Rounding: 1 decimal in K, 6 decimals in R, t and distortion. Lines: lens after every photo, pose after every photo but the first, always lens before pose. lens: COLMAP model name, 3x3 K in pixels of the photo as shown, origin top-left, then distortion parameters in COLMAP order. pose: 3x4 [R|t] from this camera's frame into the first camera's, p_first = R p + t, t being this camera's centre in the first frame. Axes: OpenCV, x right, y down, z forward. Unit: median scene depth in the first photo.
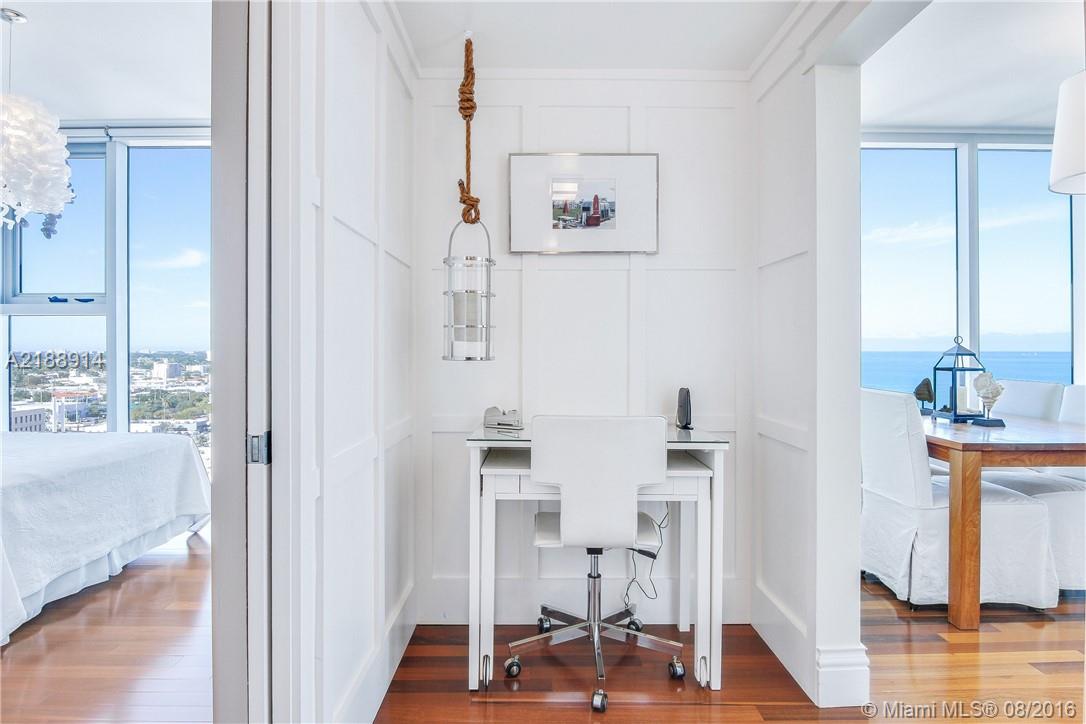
lens RADIAL K [[685.2, 0, 440.9], [0, 685.2, 341.8], [0, 0, 1]] dist [-0.034415, 0.001047]
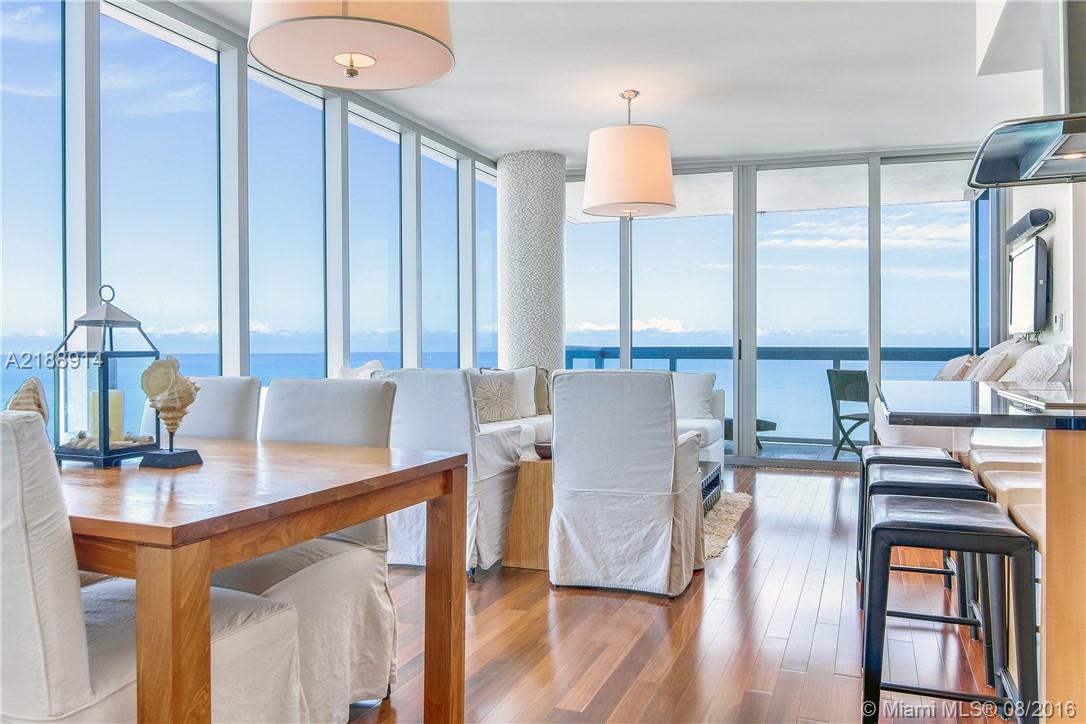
lens RADIAL K [[825.8, 0, 543.0], [0, 825.8, 362.0], [0, 0, 1]] dist [0.012958, 0.002222]
pose [[0.331140, -0.010968, 0.943518, 0.330530], [-0.003823, 0.999909, 0.012965, 0.039481], [-0.943574, -0.007901, 0.331068, 0.534529]]
